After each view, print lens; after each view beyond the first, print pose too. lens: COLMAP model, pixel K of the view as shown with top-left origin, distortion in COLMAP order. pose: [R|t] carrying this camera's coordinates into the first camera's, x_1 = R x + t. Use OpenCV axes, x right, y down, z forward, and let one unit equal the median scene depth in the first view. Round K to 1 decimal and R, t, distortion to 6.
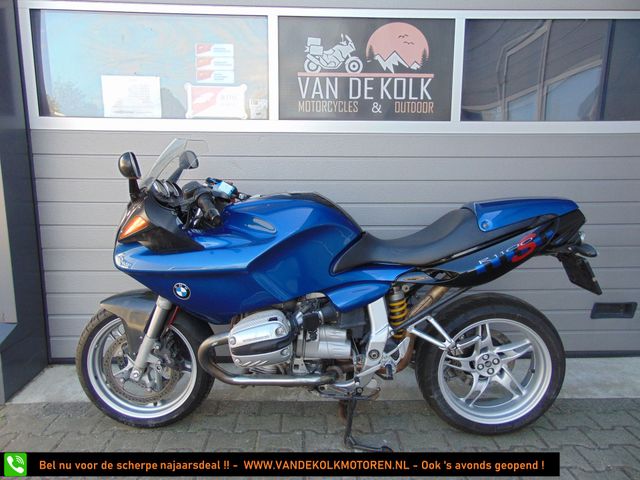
lens RADIAL K [[476.3, 0, 320.6], [0, 476.3, 241.6], [0, 0, 1]] dist [-0.015608, 0.053653]
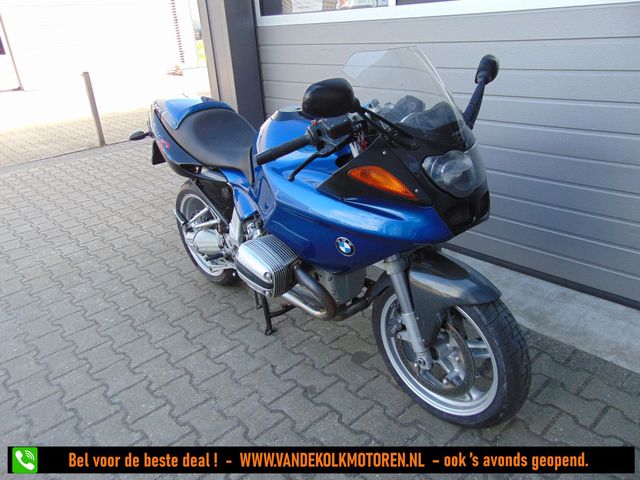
lens RADIAL K [[476.3, 0, 322.1], [0, 476.3, 242.4], [0, 0, 1]] dist [-0.015608, 0.053653]
pose [[0.652604, 0.279894, -0.704108, 0.688524], [-0.066812, 0.946908, 0.314486, -0.084119], [0.754748, -0.158192, 0.636656, 0.139406]]
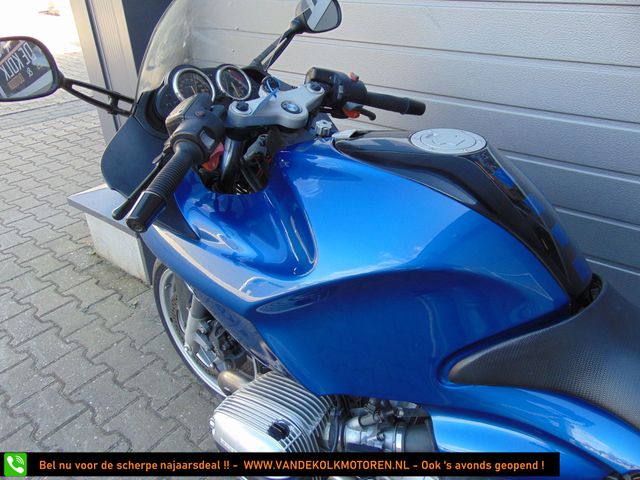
lens RADIAL K [[476.3, 0, 321.6], [0, 476.3, 238.9], [0, 0, 1]] dist [-0.015608, 0.053653]
pose [[0.775734, 0.310920, -0.549150, 0.090690], [-0.092369, 0.916773, 0.388581, -0.134816], [0.624264, -0.250711, 0.739891, 0.492508]]
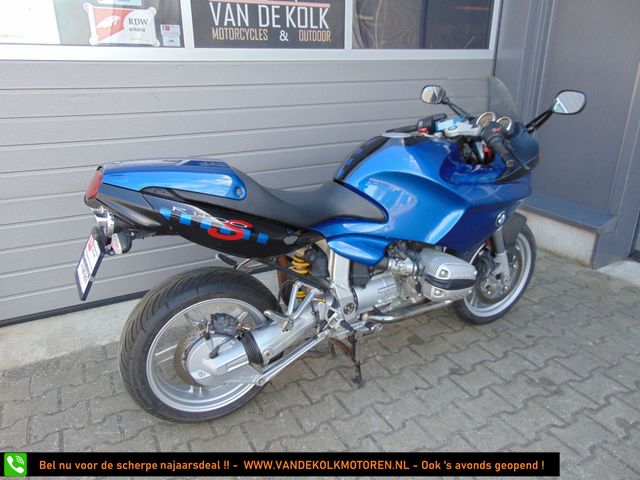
lens RADIAL K [[476.3, 0, 318.0], [0, 476.3, 240.4], [0, 0, 1]] dist [-0.015608, 0.053653]
pose [[0.898966, -0.162554, 0.406738, -0.327873], [0.081070, 0.974291, 0.210200, -0.053697], [-0.430450, -0.155989, 0.889033, -0.052988]]
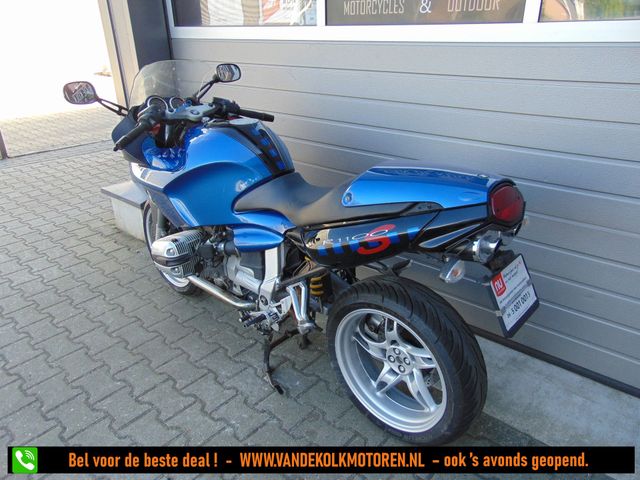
lens RADIAL K [[476.3, 0, 320.6], [0, 476.3, 242.2], [0, 0, 1]] dist [-0.015608, 0.053653]
pose [[0.730045, 0.271470, -0.627167, 0.584845], [-0.095240, 0.949177, 0.299989, -0.138530], [0.676730, -0.159274, 0.718796, 0.287284]]
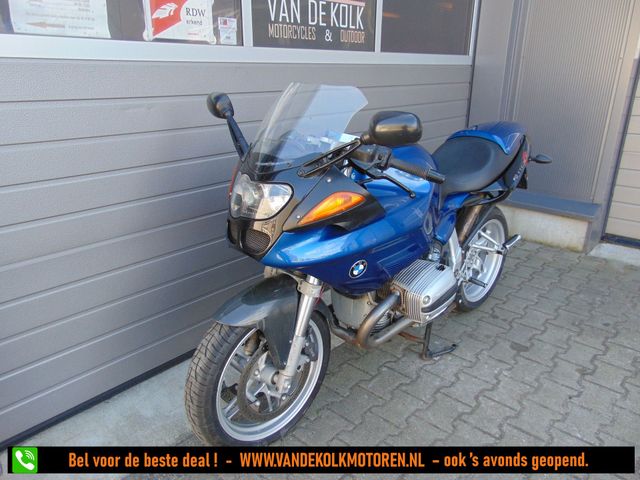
lens RADIAL K [[476.3, 0, 317.6], [0, 476.3, 243.2], [0, 0, 1]] dist [-0.015608, 0.053653]
pose [[0.695785, -0.251256, 0.672870, -0.653920], [0.121465, 0.964487, 0.234546, -0.109250], [-0.707905, -0.081463, 0.701594, 0.321373]]
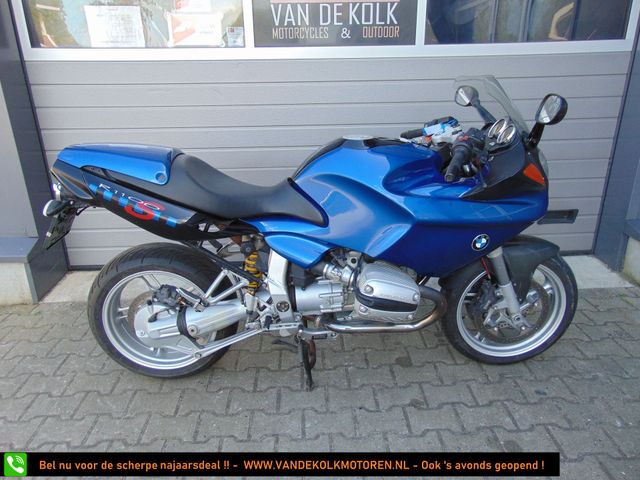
lens RADIAL K [[476.3, 0, 319.0], [0, 476.3, 239.4], [0, 0, 1]] dist [-0.015608, 0.053653]
pose [[0.999838, -0.016804, -0.006507, 0.058197], [0.017746, 0.980918, 0.193613, -0.036356], [0.003130, -0.193697, 0.981056, -0.138866]]
